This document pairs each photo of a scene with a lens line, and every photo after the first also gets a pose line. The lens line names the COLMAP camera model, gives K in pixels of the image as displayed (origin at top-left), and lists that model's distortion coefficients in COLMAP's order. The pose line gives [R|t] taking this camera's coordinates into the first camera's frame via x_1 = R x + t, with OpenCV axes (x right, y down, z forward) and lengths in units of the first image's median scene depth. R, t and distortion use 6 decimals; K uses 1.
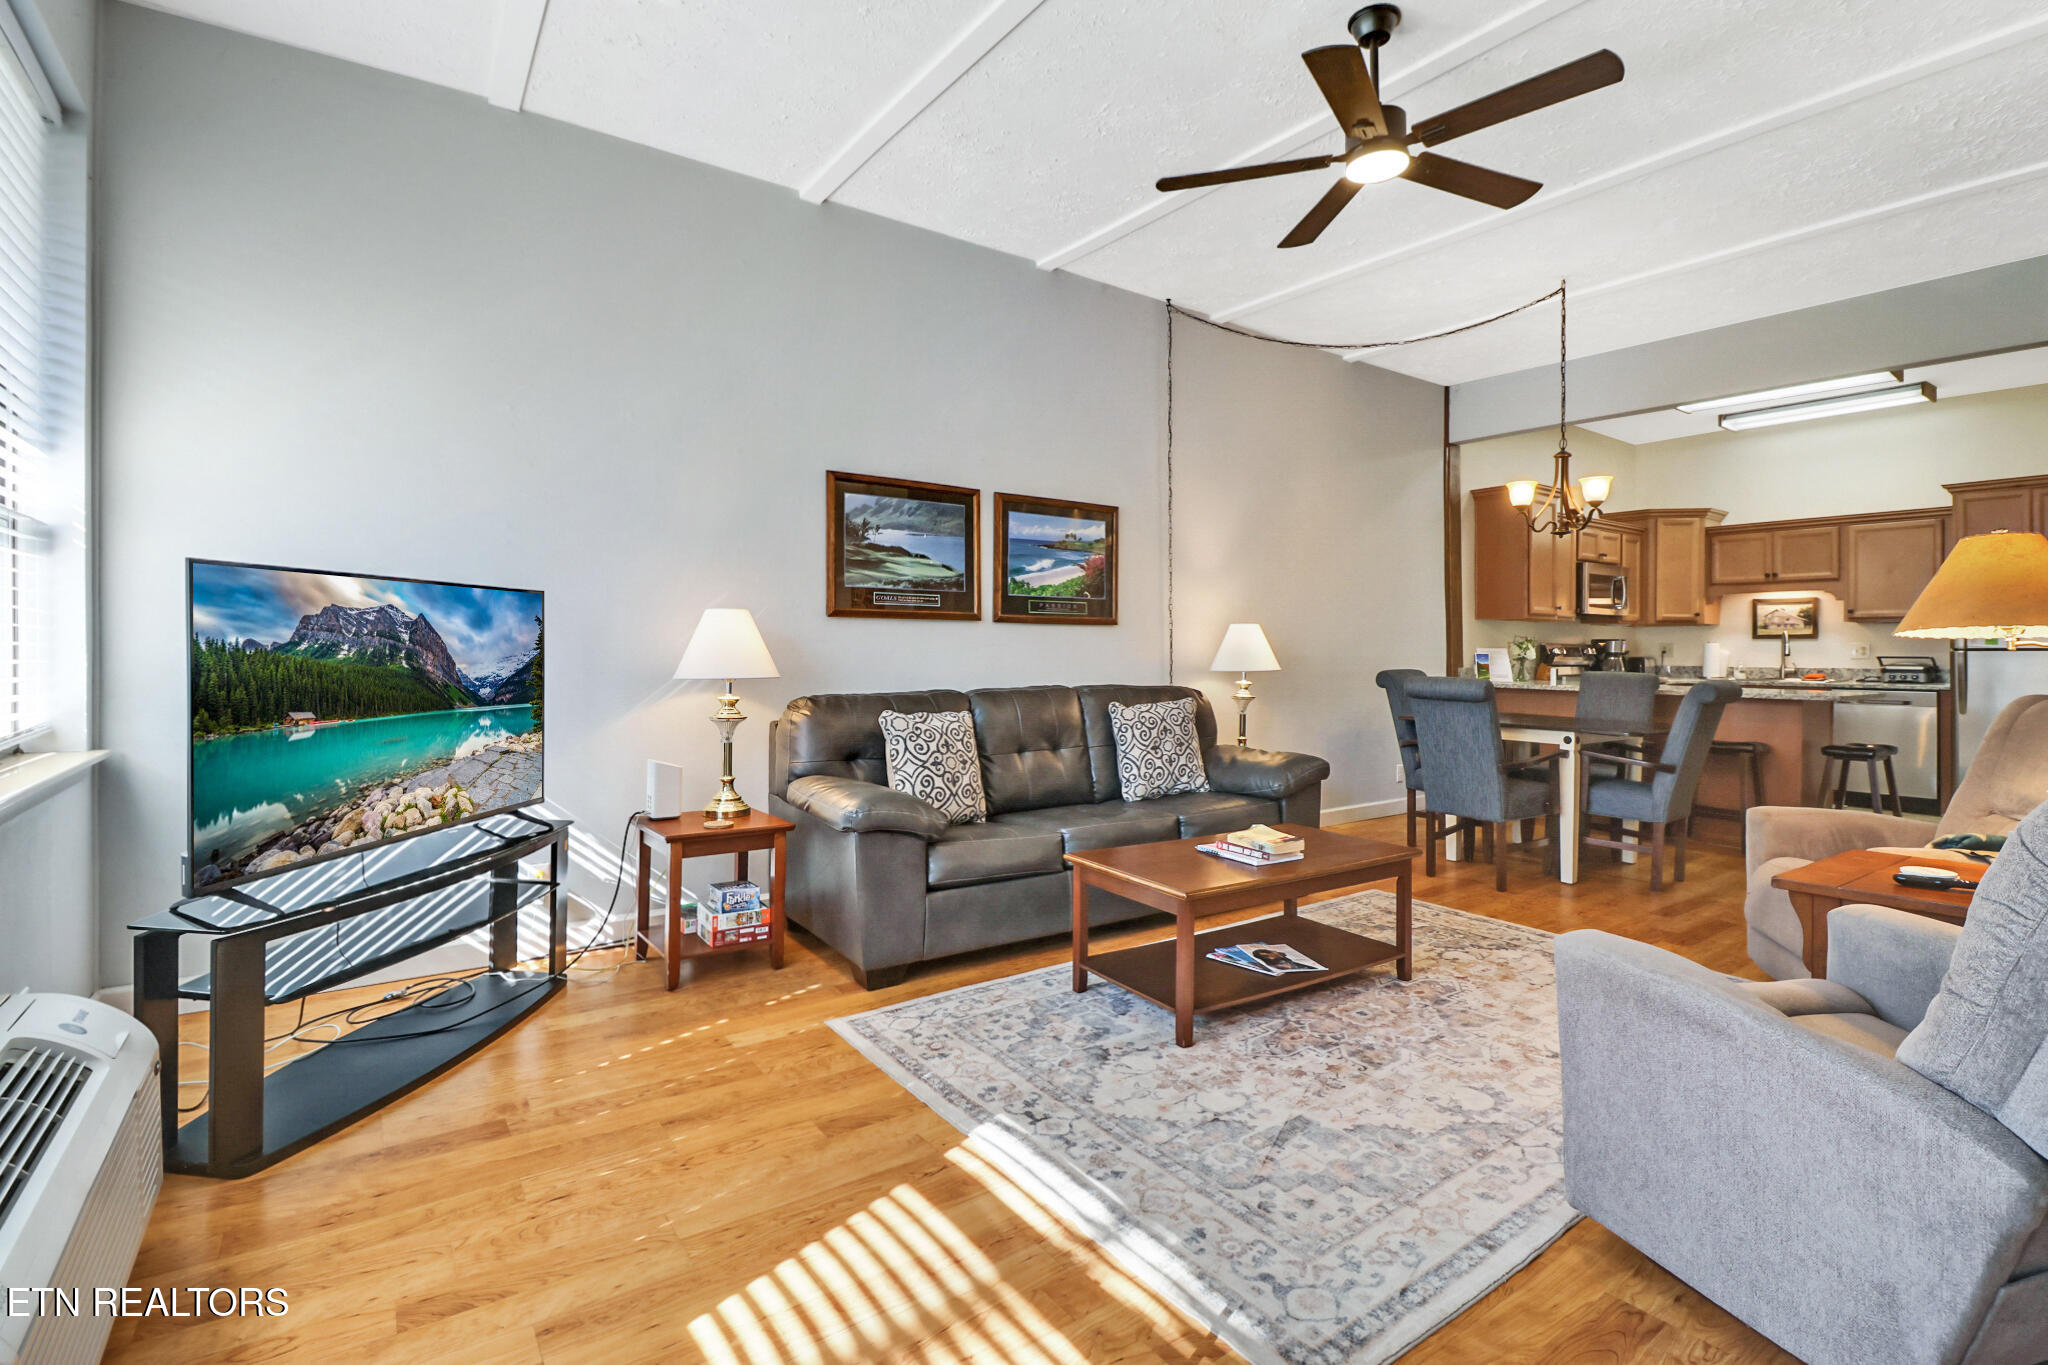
lens RADIAL K [[946.5, 0, 1052.3], [0, 946.5, 645.8], [0, 0, 1]] dist [-0.004826, -0.008386]
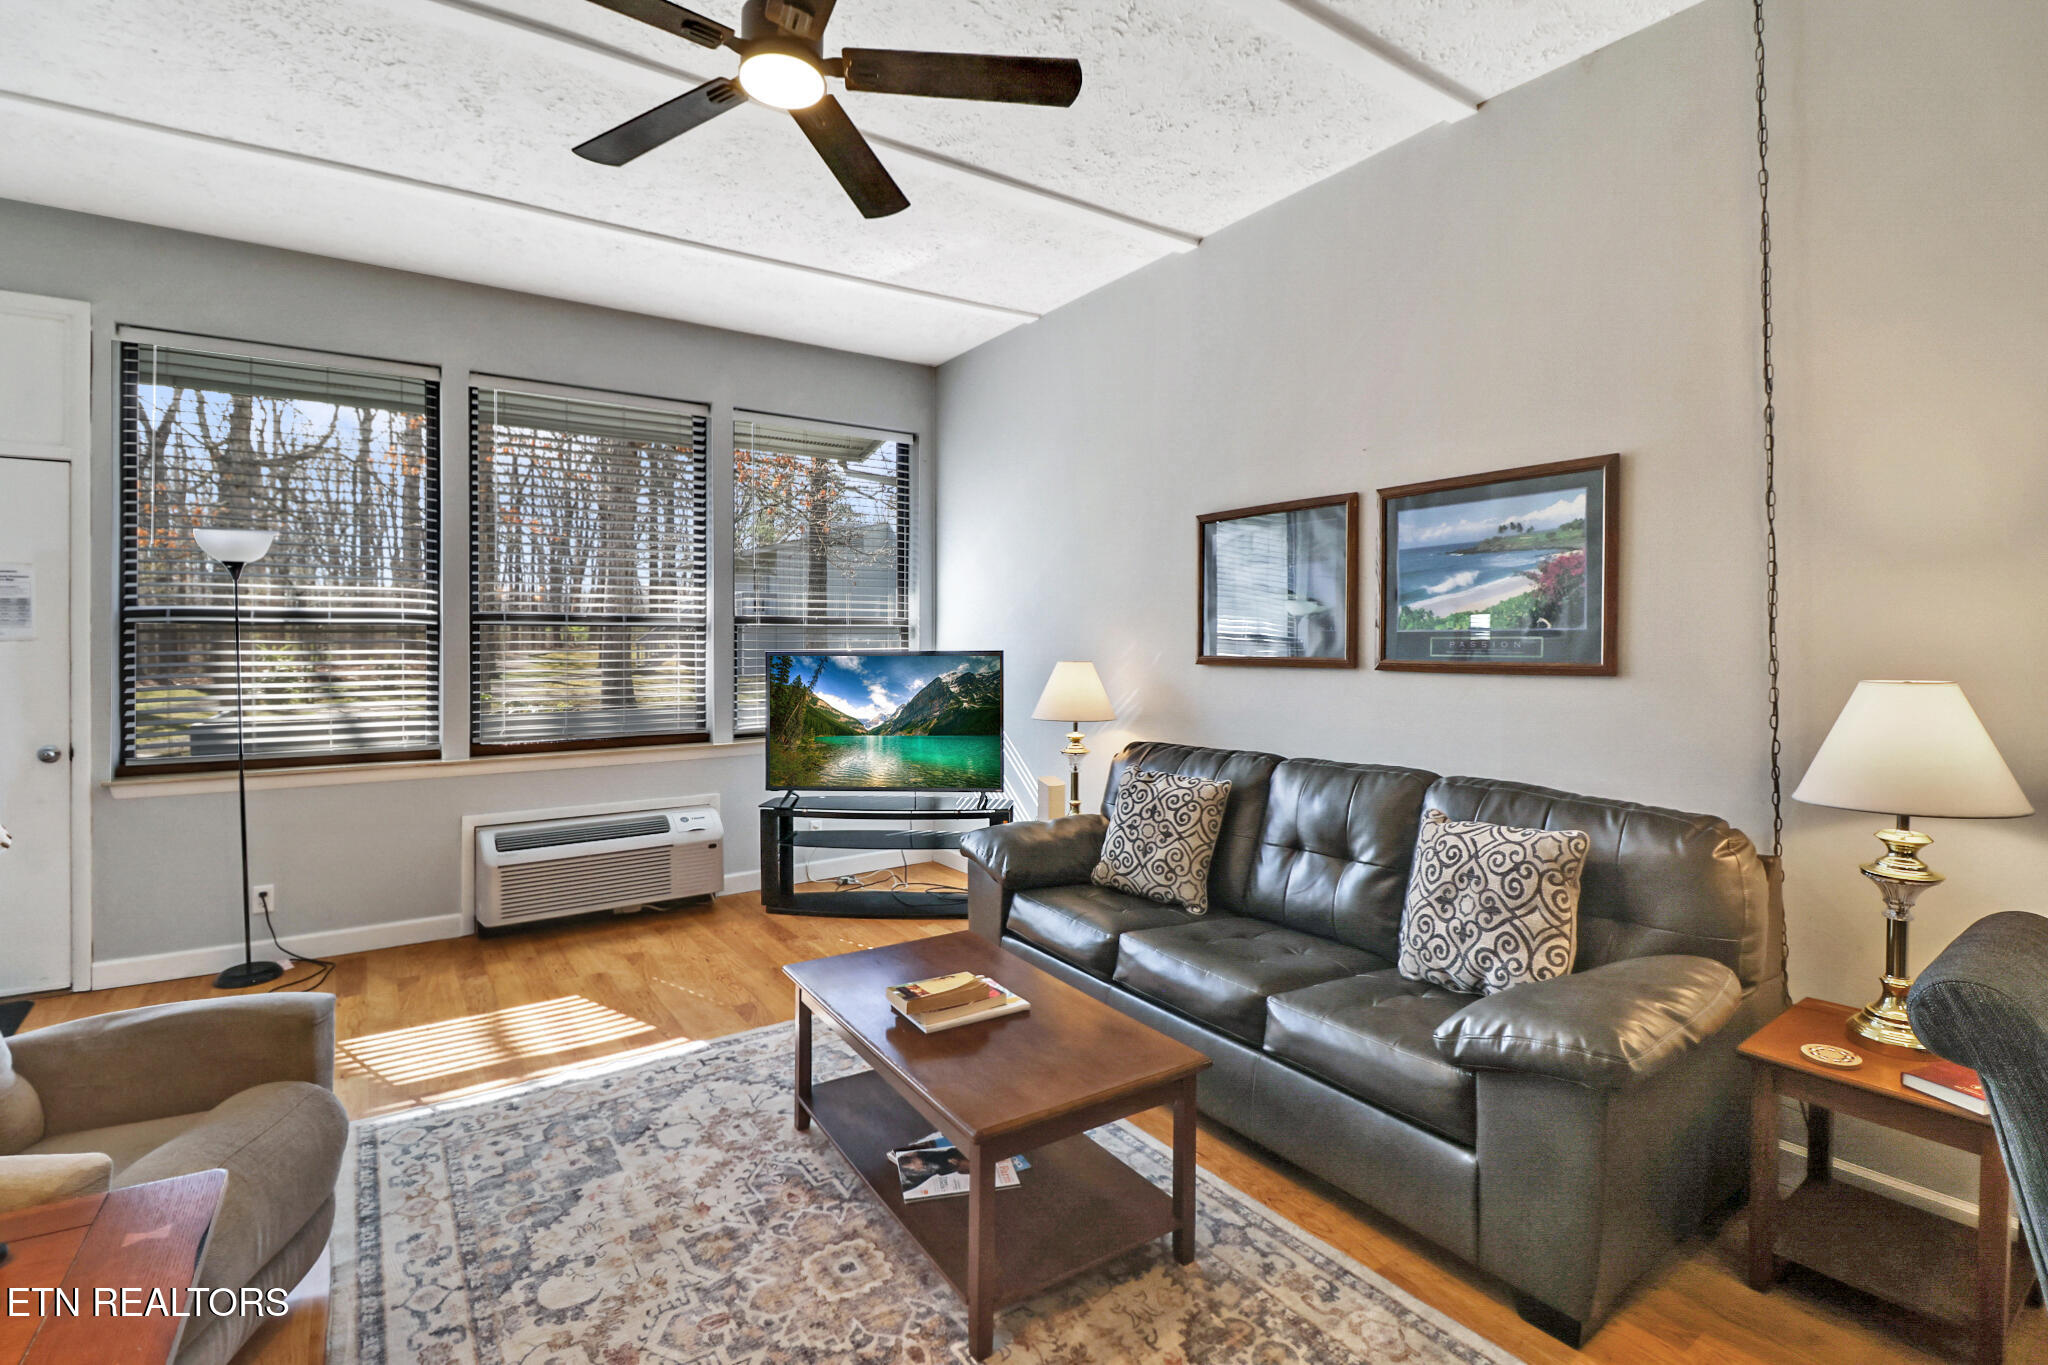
lens RADIAL K [[946.5, 0, 1048.1], [0, 946.5, 660.6], [0, 0, 1]] dist [-0.004826, -0.008386]
pose [[-0.007025, 0.016347, -0.999842, 0.648486], [0.007606, 0.999838, 0.016293, -0.045214], [0.999946, -0.007490, -0.007148, 0.737069]]
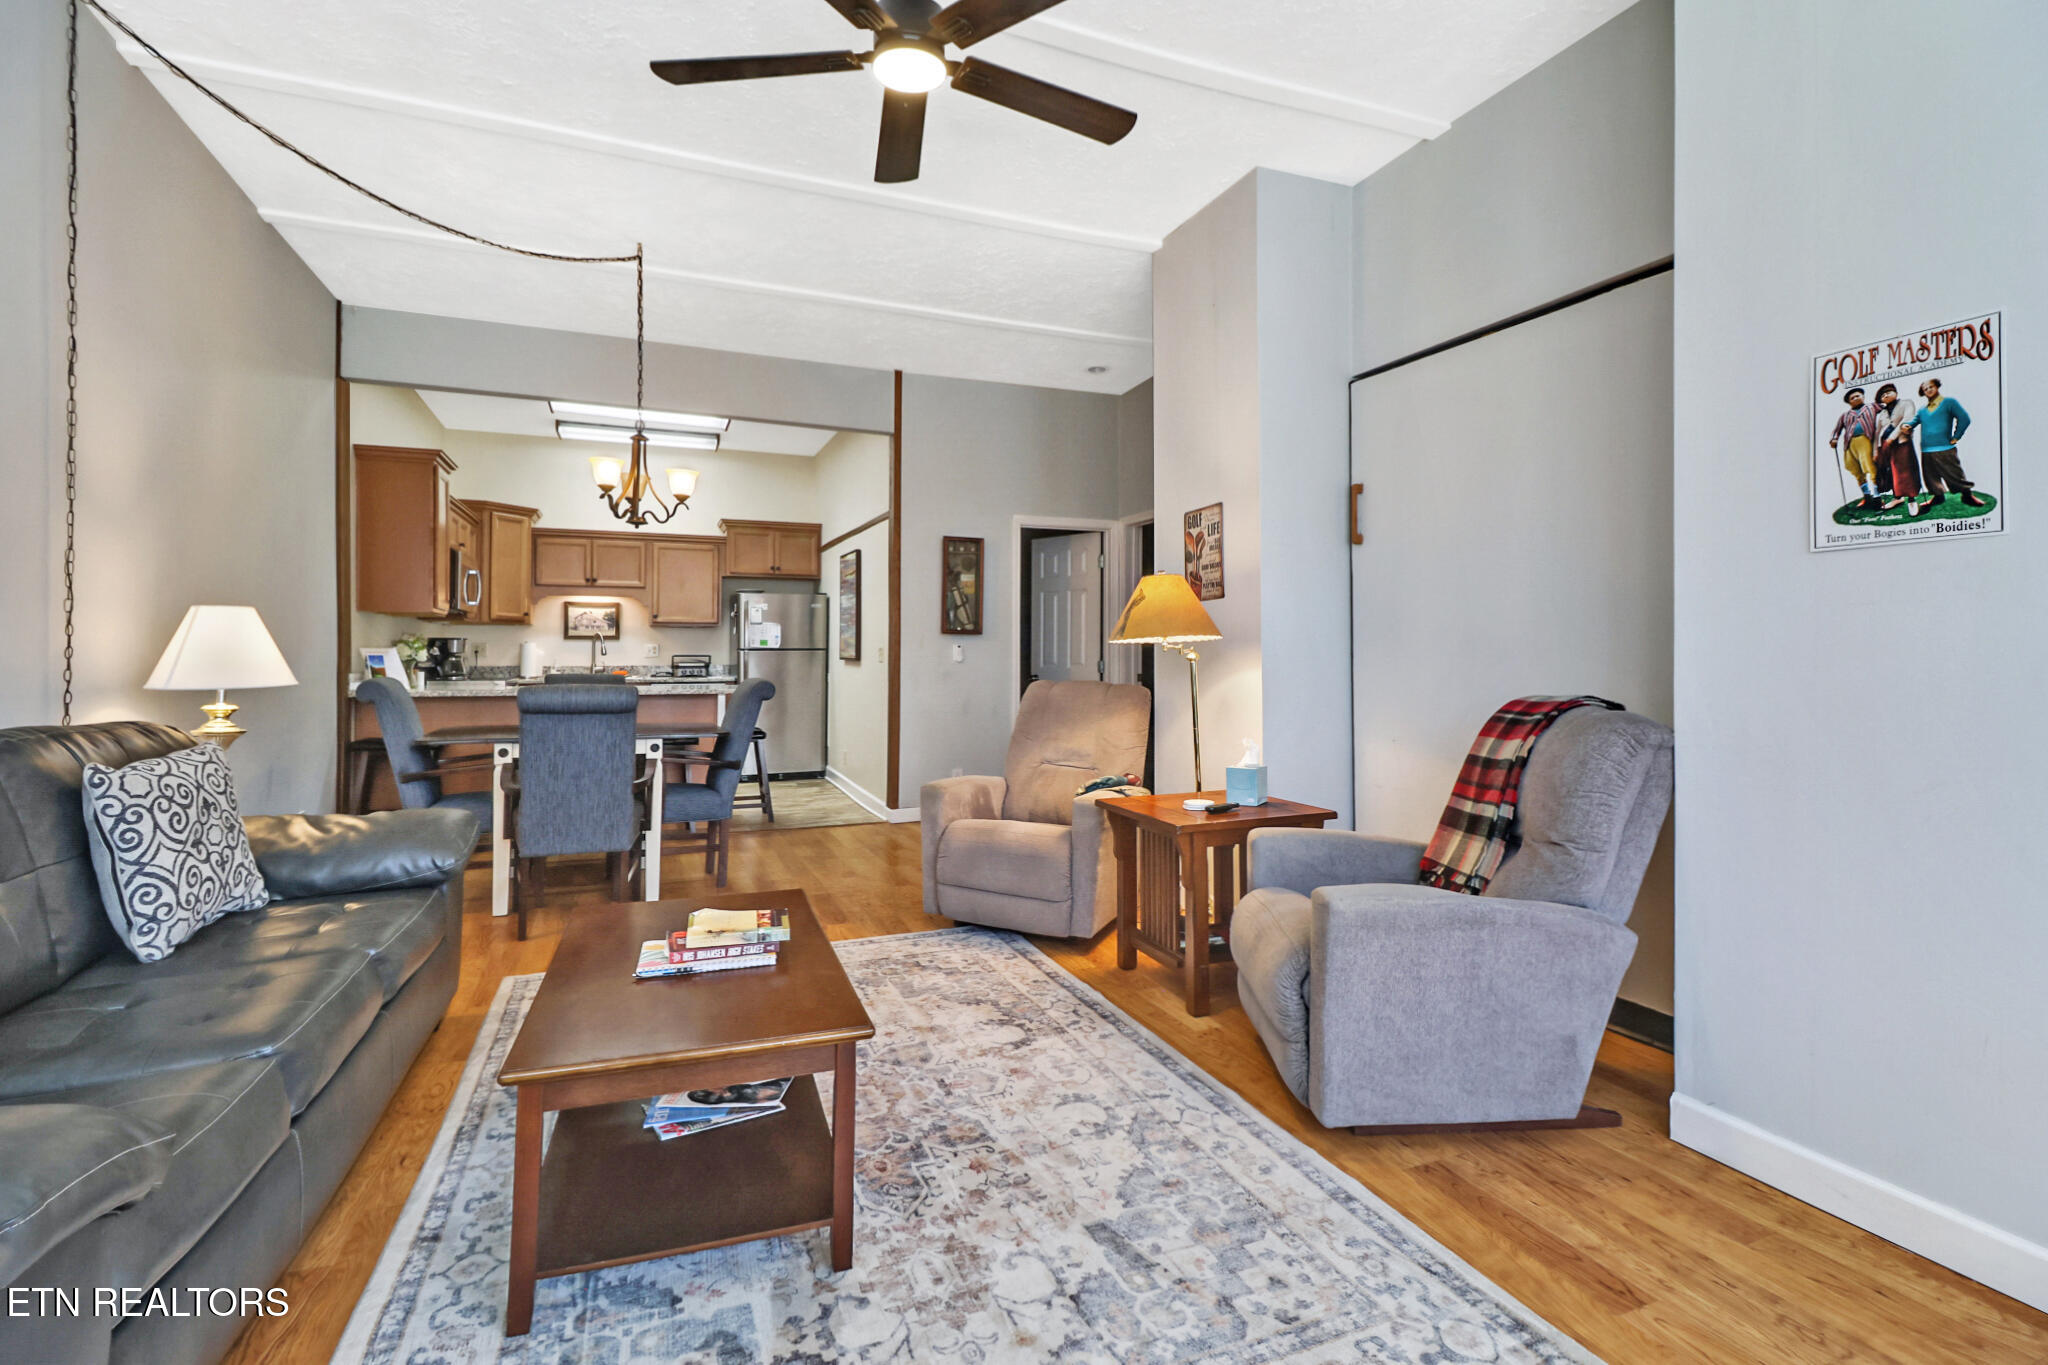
lens RADIAL K [[946.5, 0, 1020.6], [0, 946.5, 652.0], [0, 0, 1]] dist [-0.004826, -0.008386]
pose [[0.247473, -0.003670, 0.968888, -0.264143], [-0.003995, 0.999980, 0.004808, -0.000126], [-0.968887, -0.005061, 0.247453, 0.422028]]
